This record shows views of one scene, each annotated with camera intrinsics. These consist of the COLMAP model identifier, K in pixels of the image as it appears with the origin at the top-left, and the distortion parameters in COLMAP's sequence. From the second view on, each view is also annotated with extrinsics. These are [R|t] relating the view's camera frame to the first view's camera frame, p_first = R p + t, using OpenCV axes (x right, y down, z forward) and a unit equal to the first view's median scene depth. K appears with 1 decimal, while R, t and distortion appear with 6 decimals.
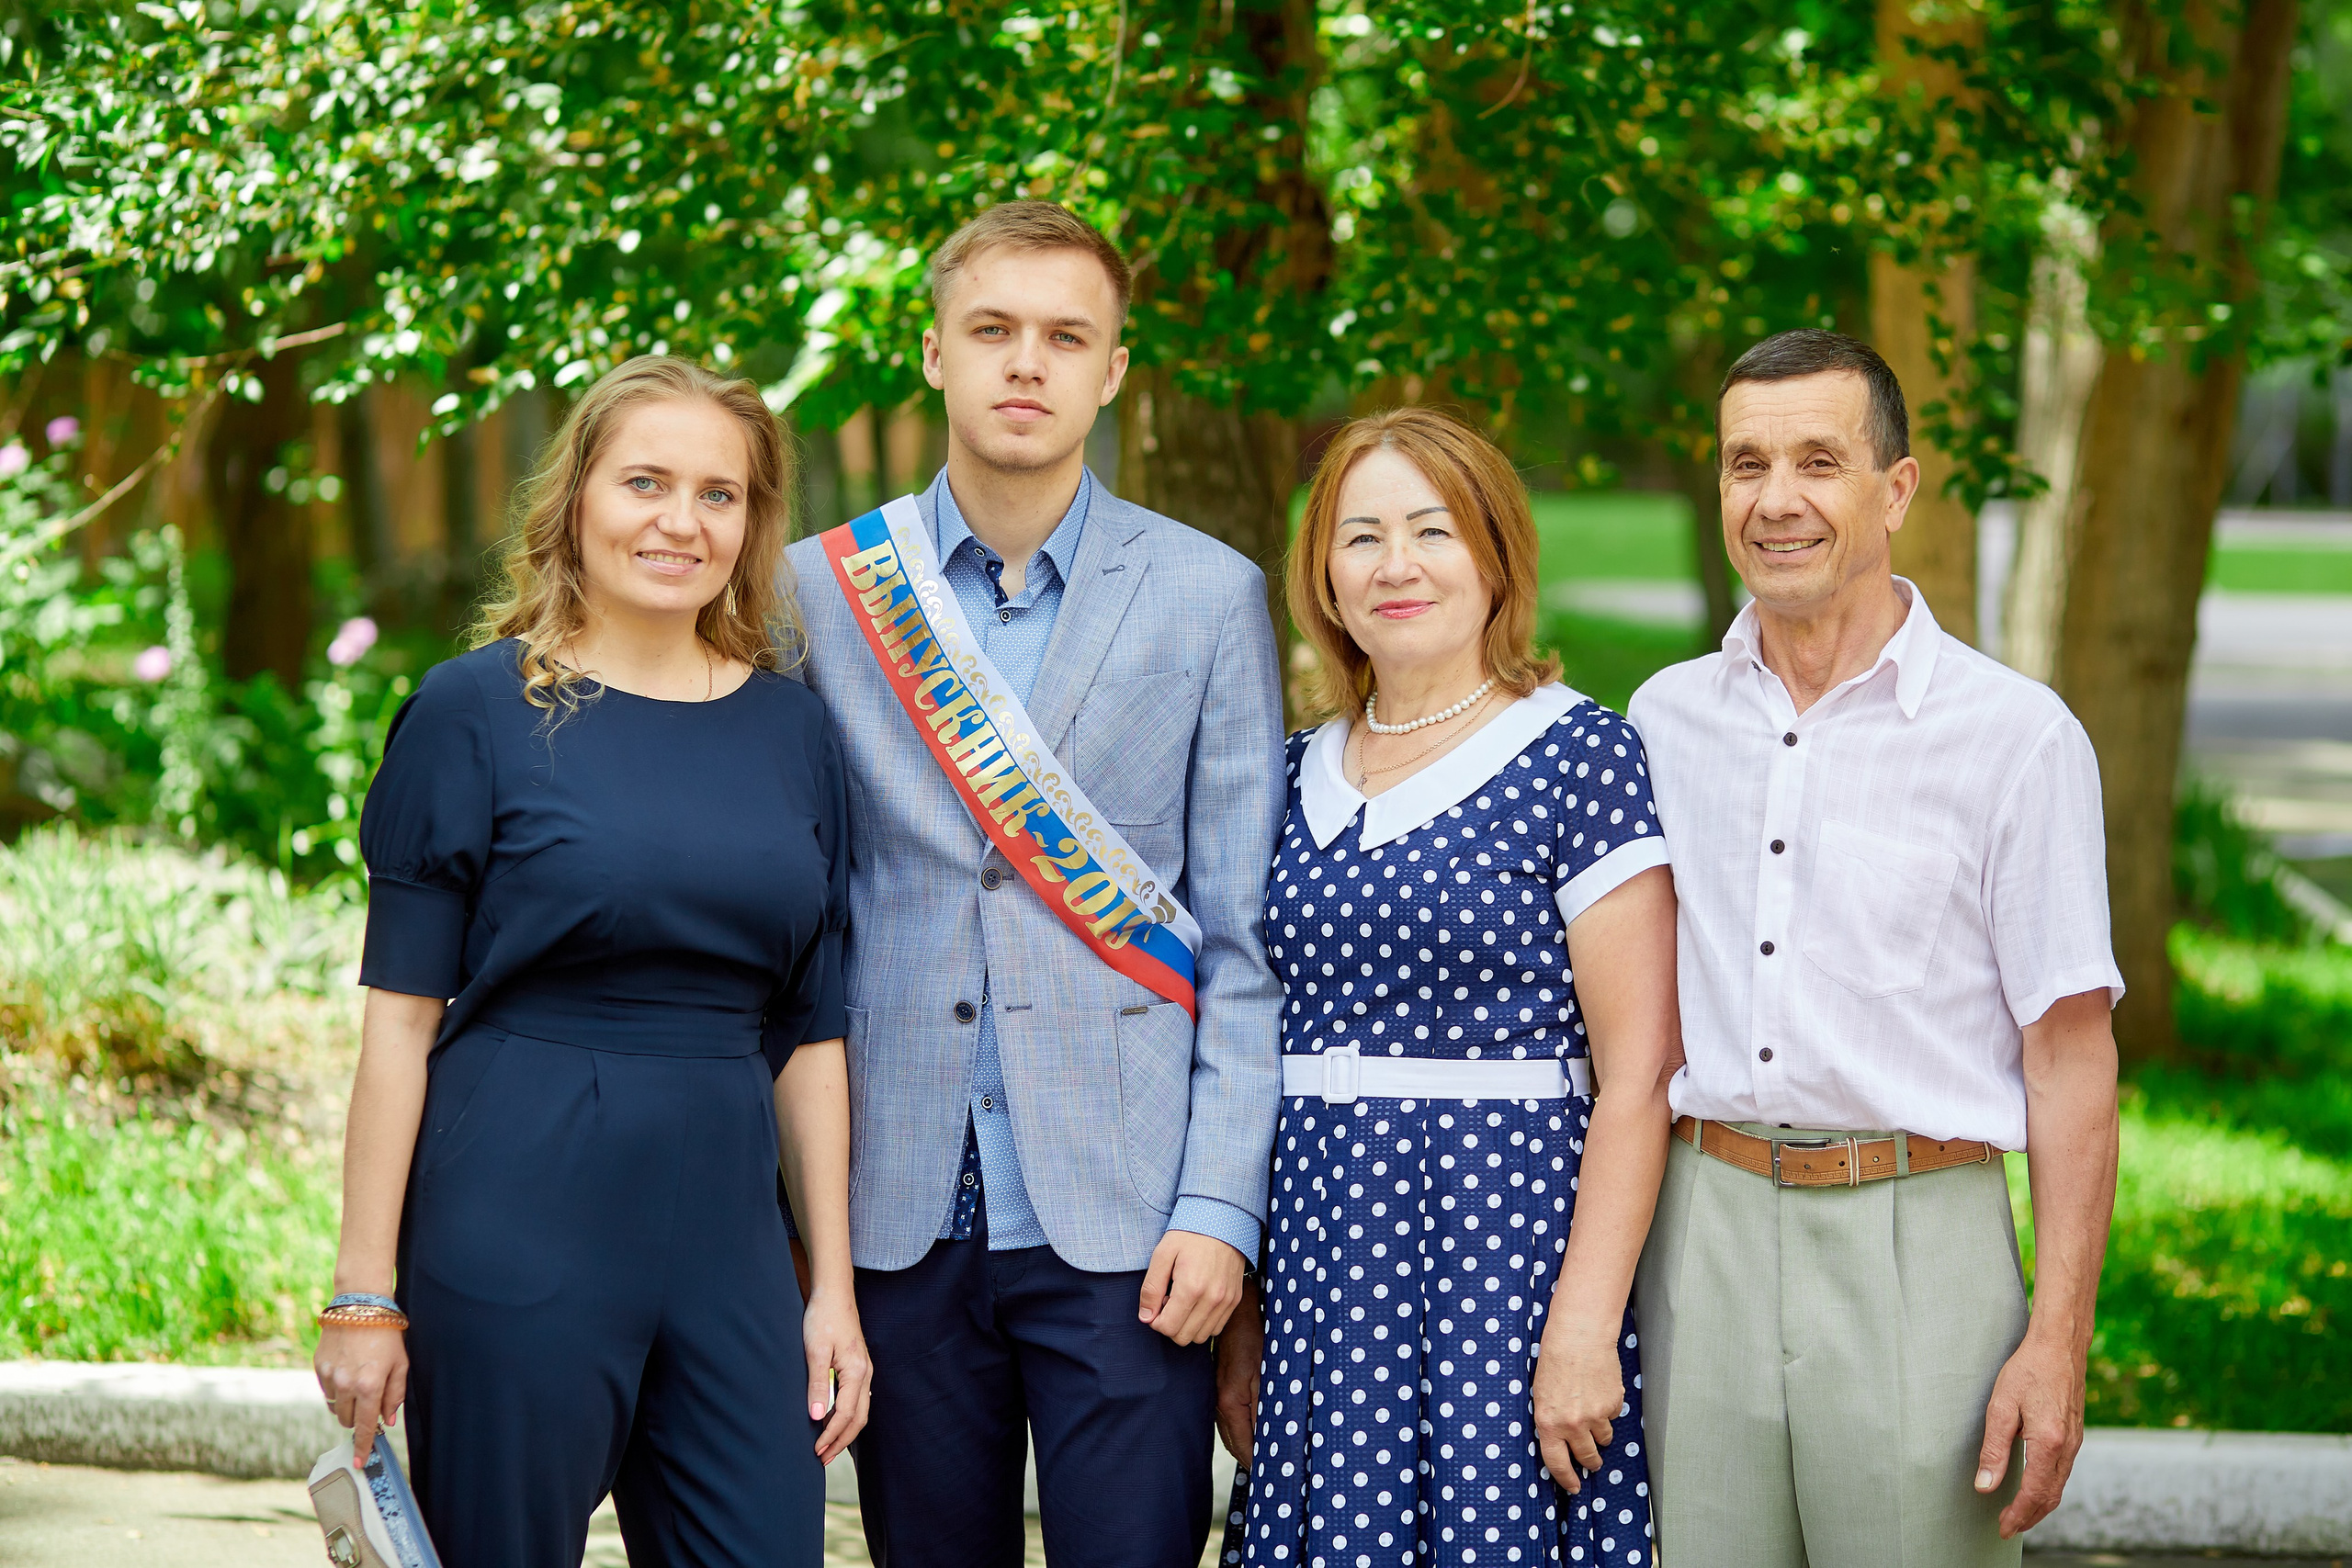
lens RADIAL K [[5884.1, 0, 1176.9], [0, 5884.1, 781.3], [0, 0, 1]] dist [-0.083270, 0.000000]
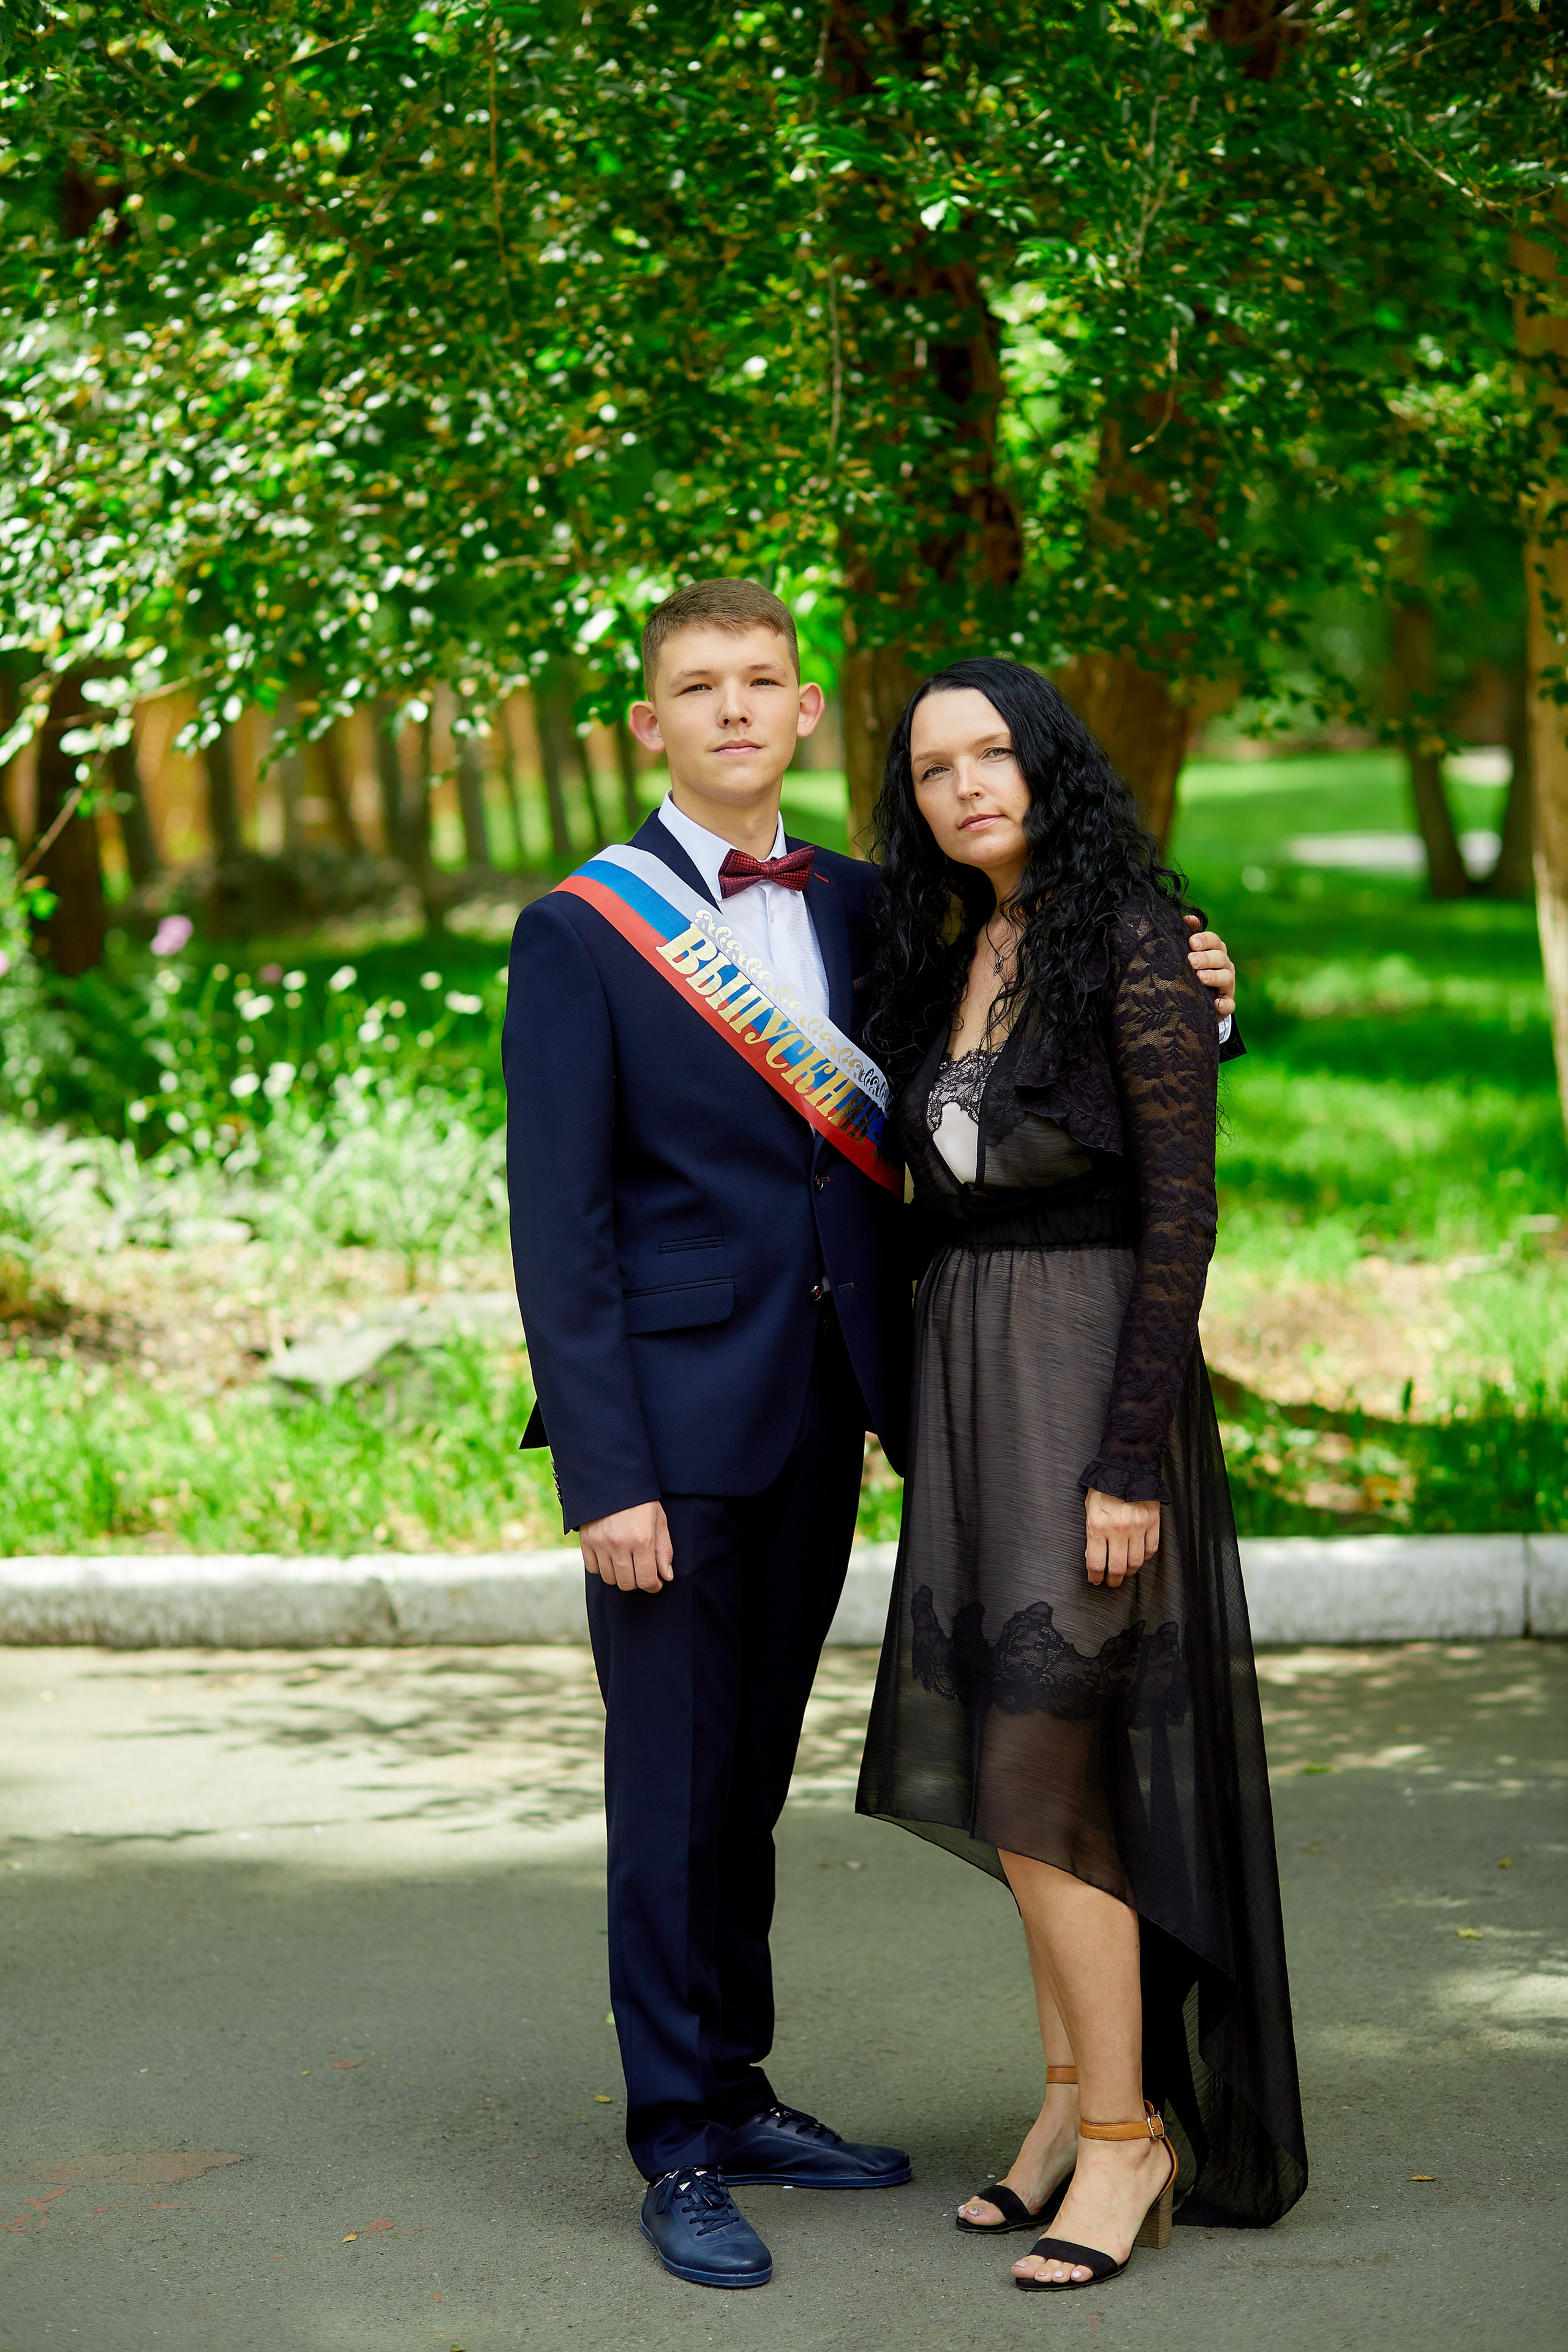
lens RADIAL K [[5884.7, 0, 624.3], [0, 5884.7, 1113.3], [0, 0, 1]] dist [-0.083270, 0.000000]
pose [[0.997639, -0.045266, -0.051642, 0.002969], [0.045706, 0.998928, 0.007366, 0.006718], [0.051253, -0.009709, 0.998638, -0.139534]]
